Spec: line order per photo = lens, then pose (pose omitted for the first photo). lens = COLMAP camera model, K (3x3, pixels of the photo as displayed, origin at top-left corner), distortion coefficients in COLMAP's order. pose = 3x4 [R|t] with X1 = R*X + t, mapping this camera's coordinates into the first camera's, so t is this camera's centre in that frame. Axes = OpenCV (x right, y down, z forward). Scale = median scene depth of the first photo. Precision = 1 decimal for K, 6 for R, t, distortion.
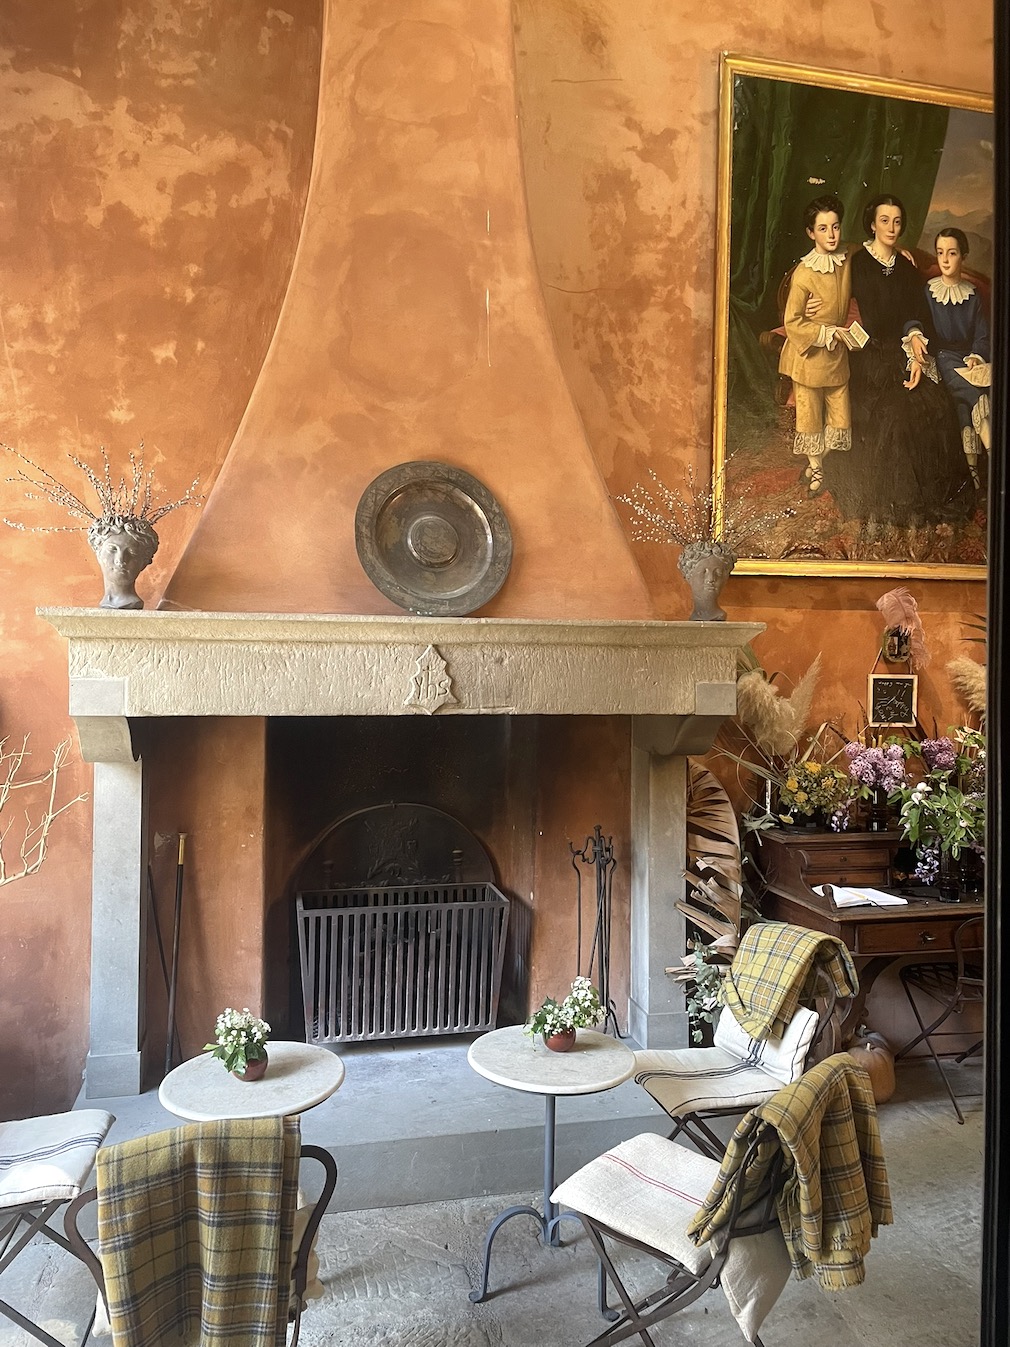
lens RADIAL K [[1014.5, 0, 511.9], [0, 1014.5, 663.7], [0, 0, 1]] dist [0.012396, 0.001469]
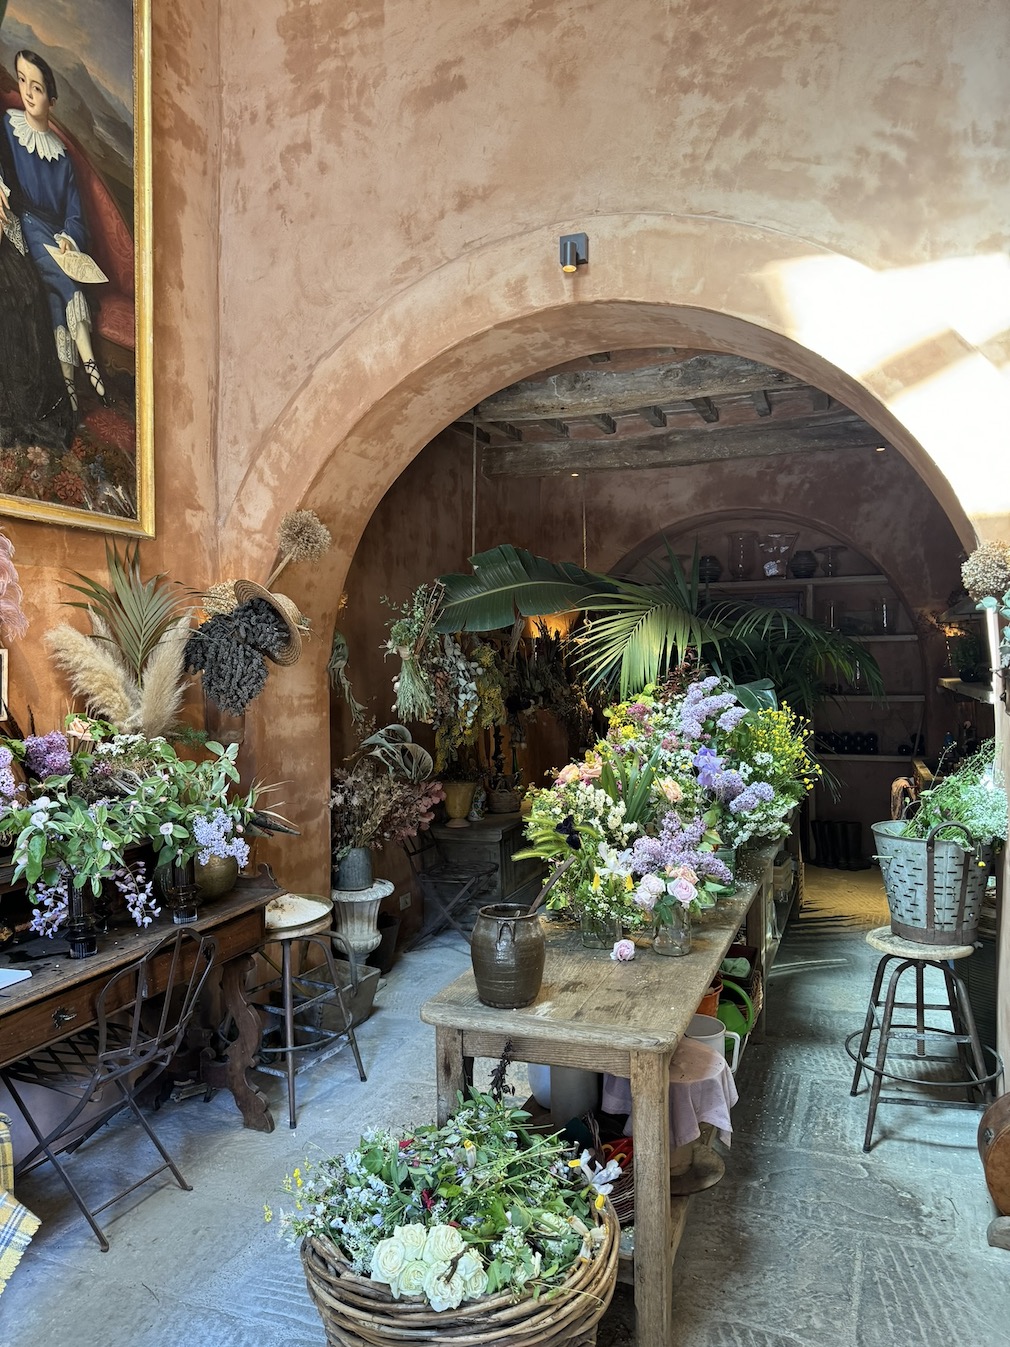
lens RADIAL K [[967.0, 0, 505.8], [0, 967.0, 667.8], [0, 0, 1]] dist [0.003814, -0.001711]
pose [[0.572431, -0.022246, 0.819651, 0.034853], [0.017080, 0.999739, 0.015206, 0.019976], [-0.819775, 0.005295, 0.572662, 0.310832]]
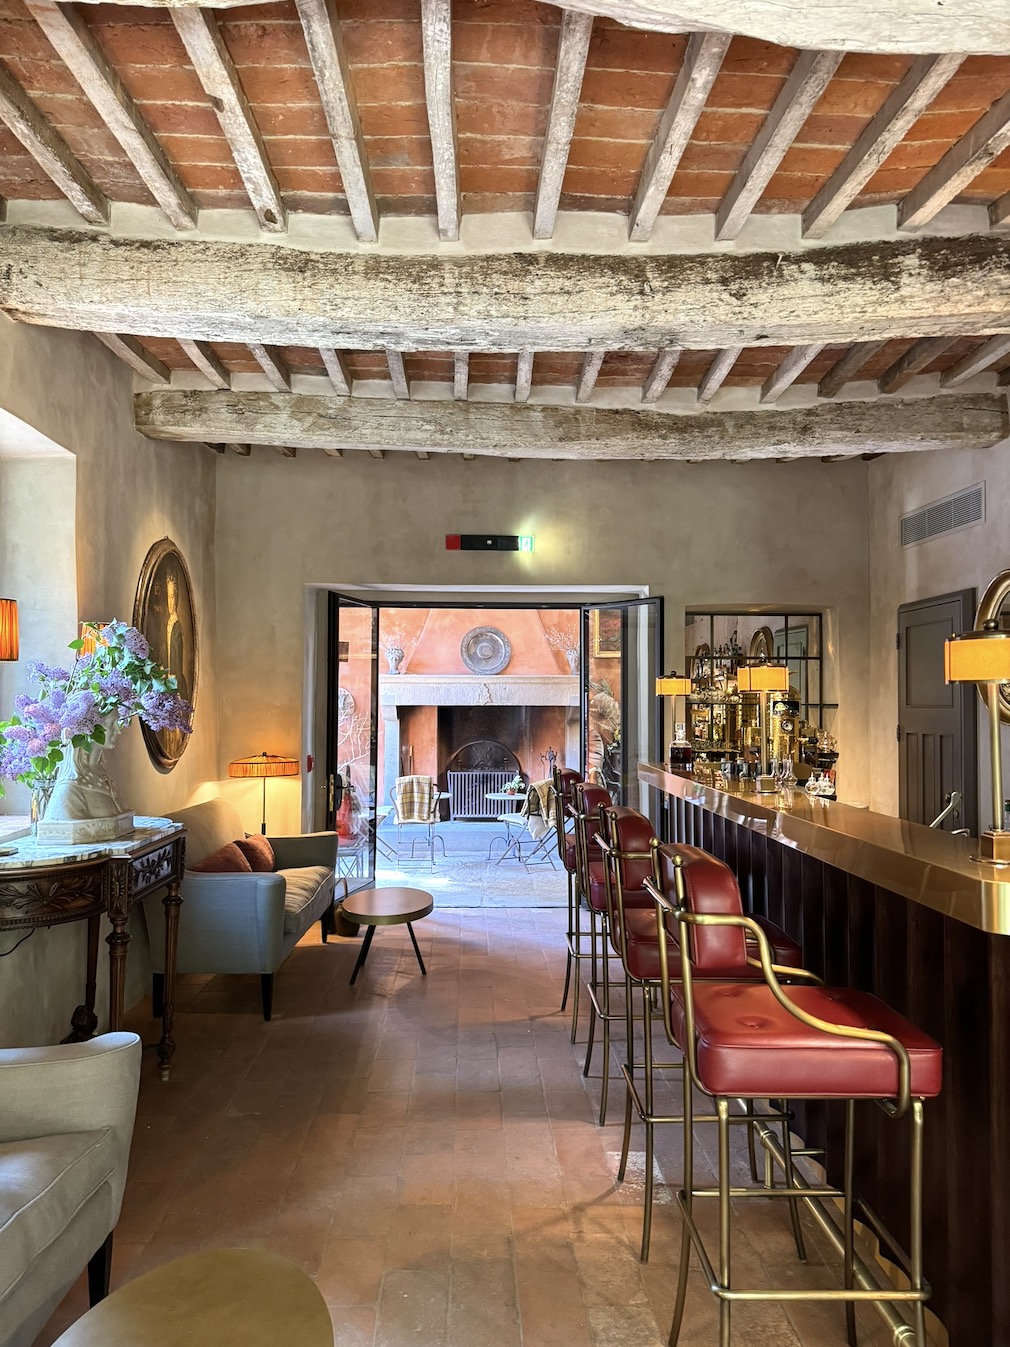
lens RADIAL K [[967.0, 0, 504.5], [0, 967.0, 677.1], [0, 0, 1]] dist [0.003814, -0.001711]
pose [[0.976417, -0.012220, -0.215549, 0.546711], [0.004535, 0.999338, -0.036111, 0.060761], [0.215847, 0.034282, 0.975825, -1.683160]]
